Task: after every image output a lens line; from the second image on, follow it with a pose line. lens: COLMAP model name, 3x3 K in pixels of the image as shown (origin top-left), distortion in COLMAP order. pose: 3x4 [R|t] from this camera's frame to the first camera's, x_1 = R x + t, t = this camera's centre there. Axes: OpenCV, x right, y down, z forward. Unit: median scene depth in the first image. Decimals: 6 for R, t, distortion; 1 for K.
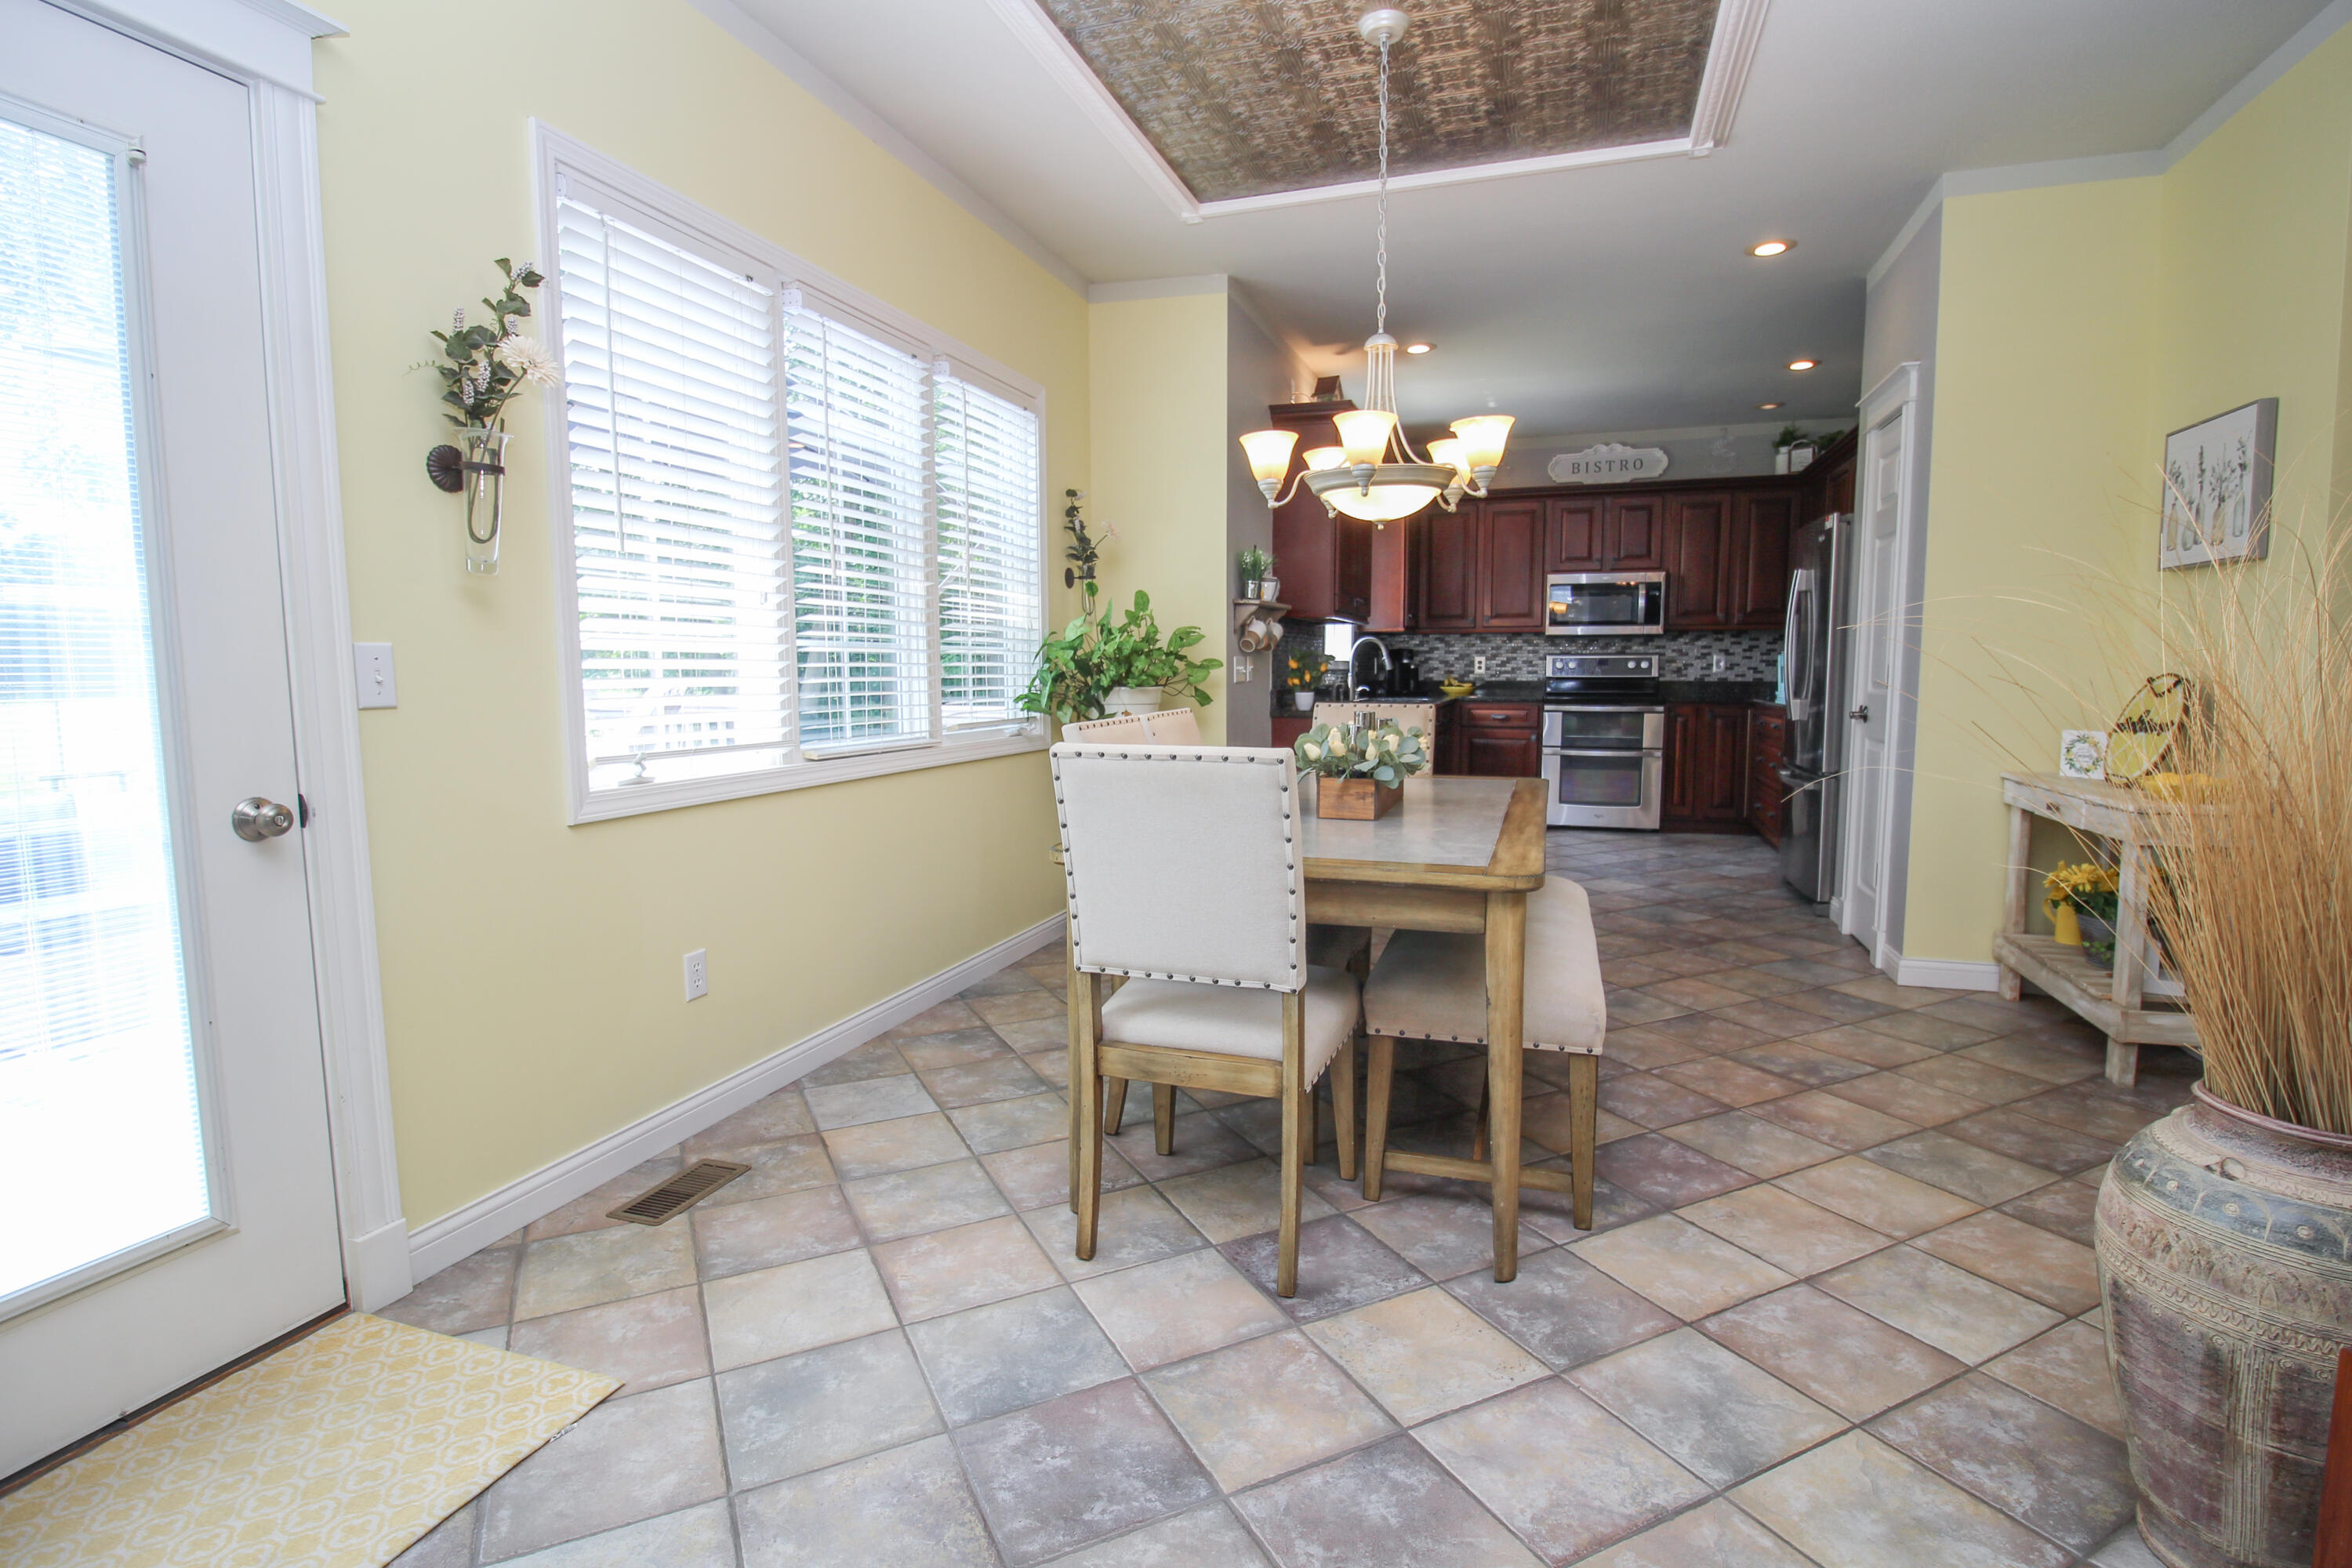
lens RADIAL K [[1094.0, 0, 1183.3], [0, 1094.0, 770.2], [0, 0, 1]] dist [-0.005497, -0.000305]
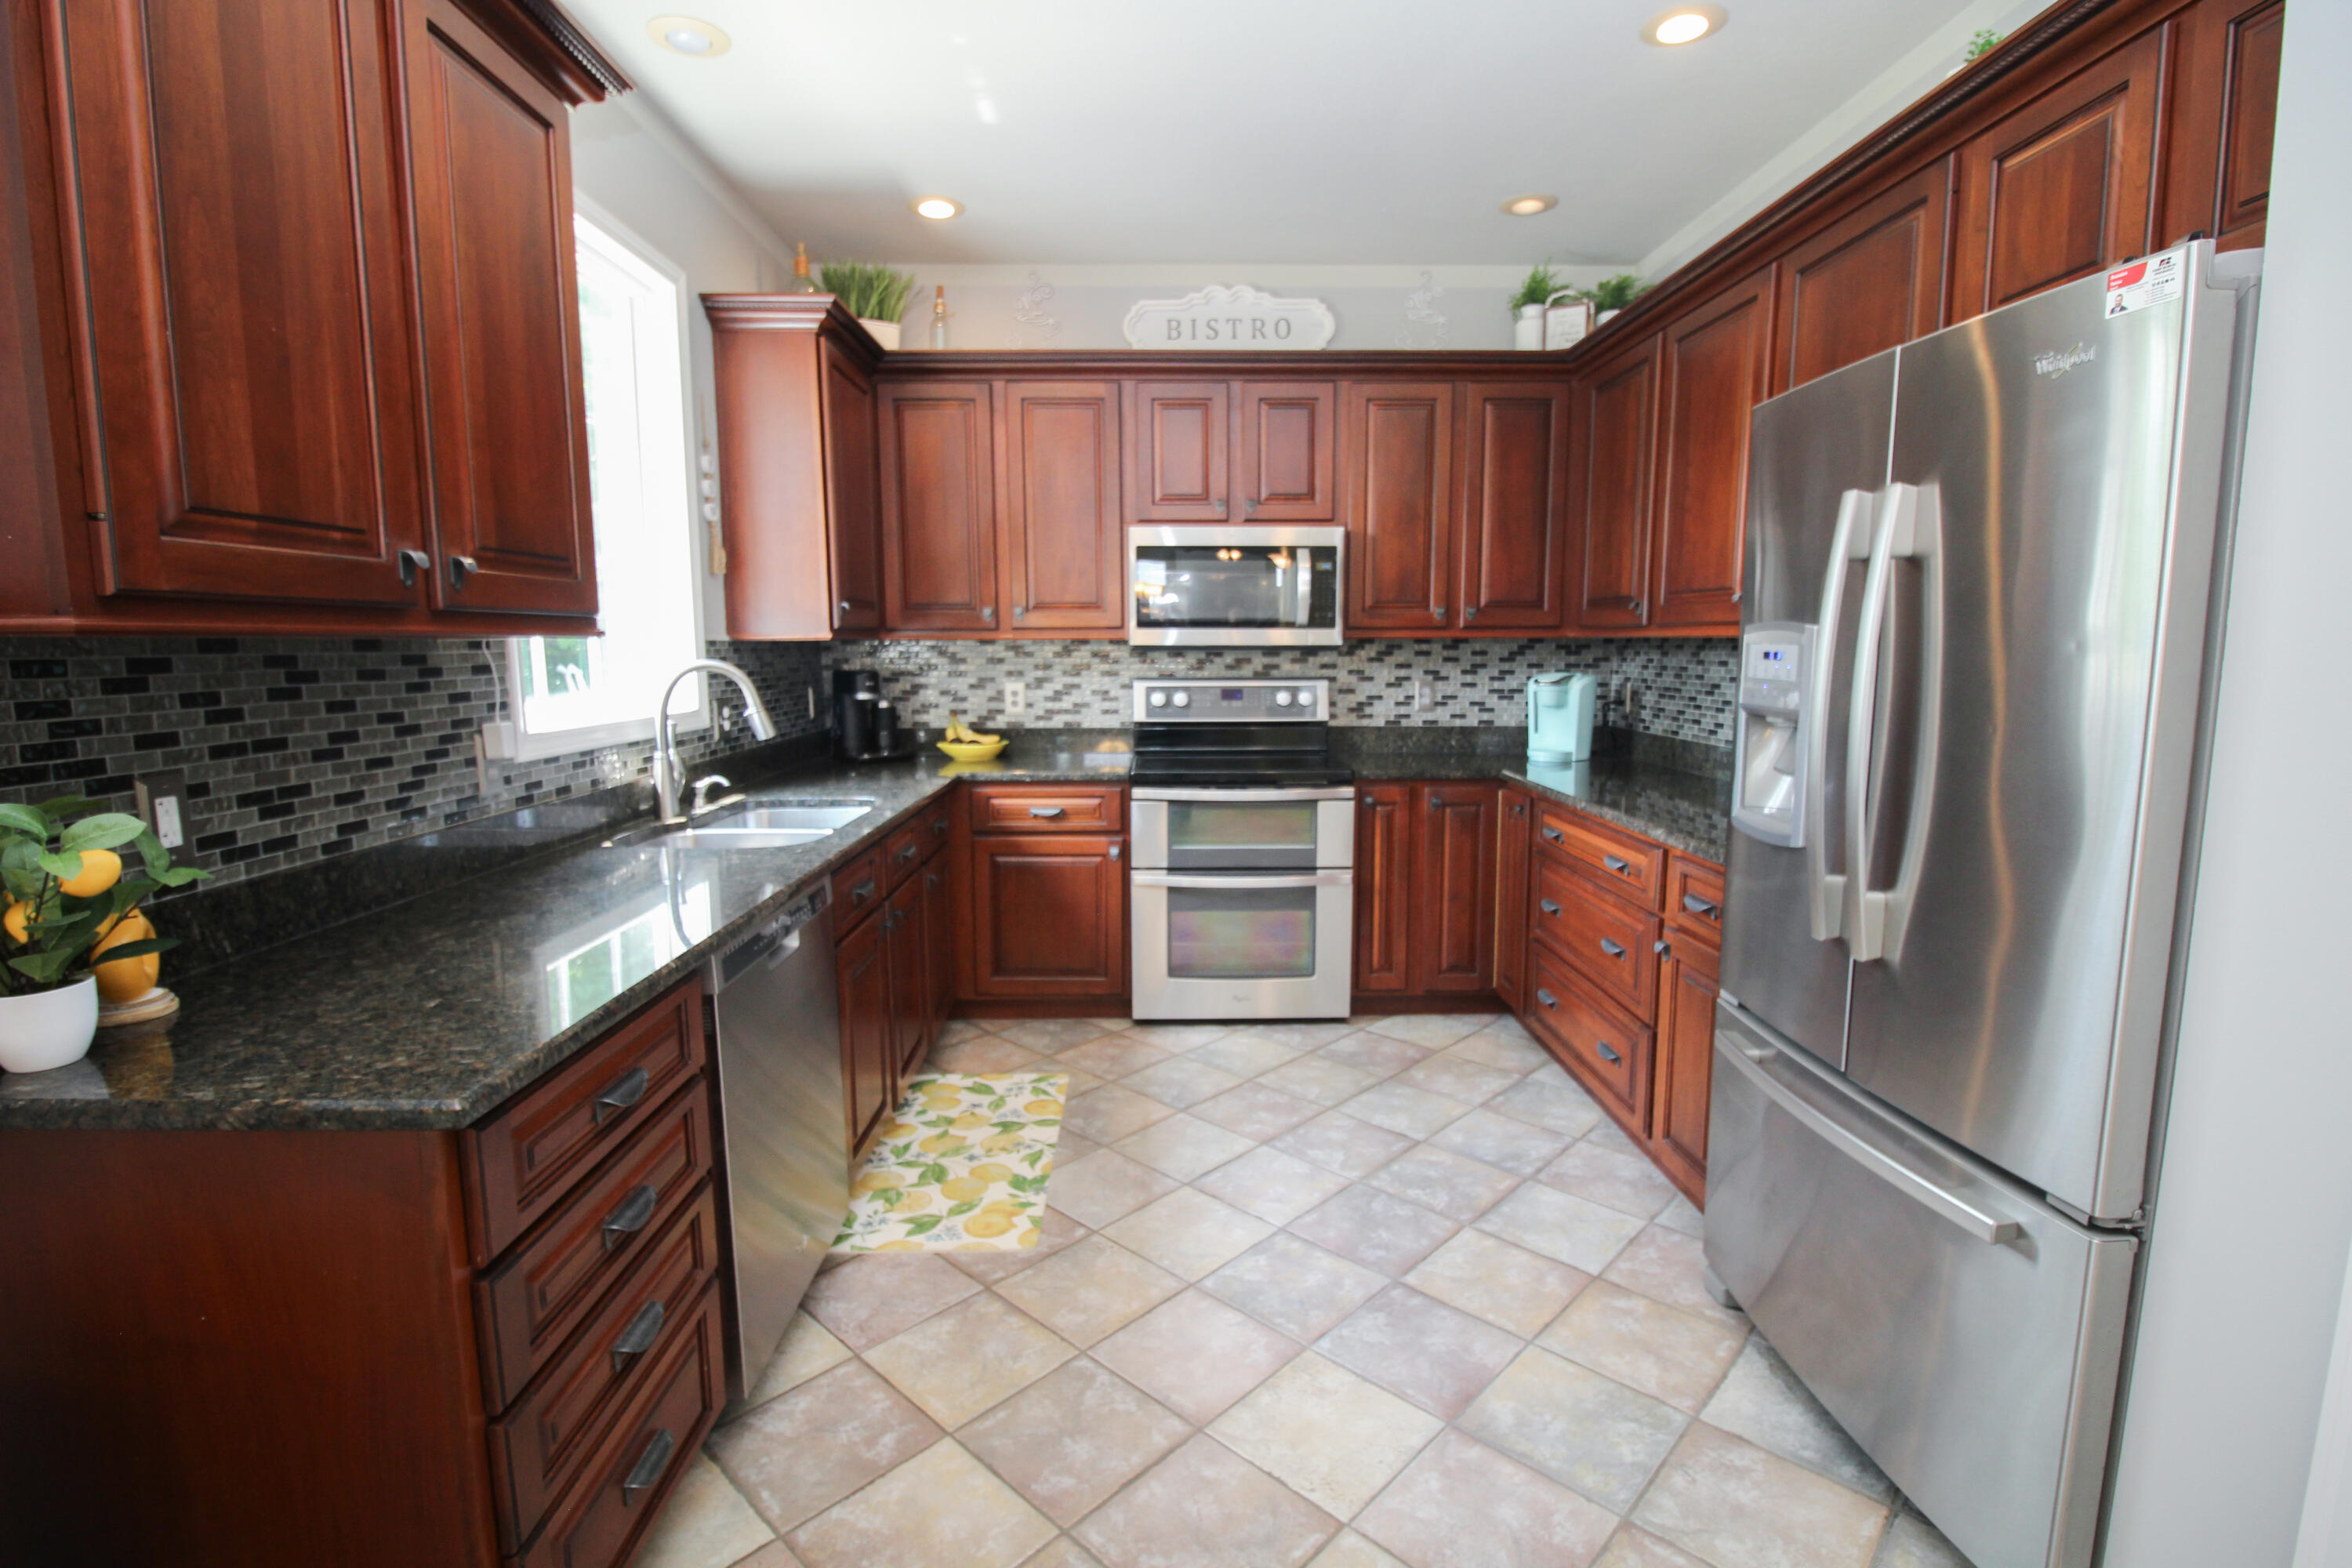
lens RADIAL K [[1094.0, 0, 1170.9], [0, 1094.0, 775.7], [0, 0, 1]] dist [-0.005497, -0.000305]
pose [[0.939293, -0.040962, 0.340664, 0.173456], [0.034109, 0.999078, 0.026083, -0.075877], [-0.341418, -0.012879, 0.939823, 0.514625]]
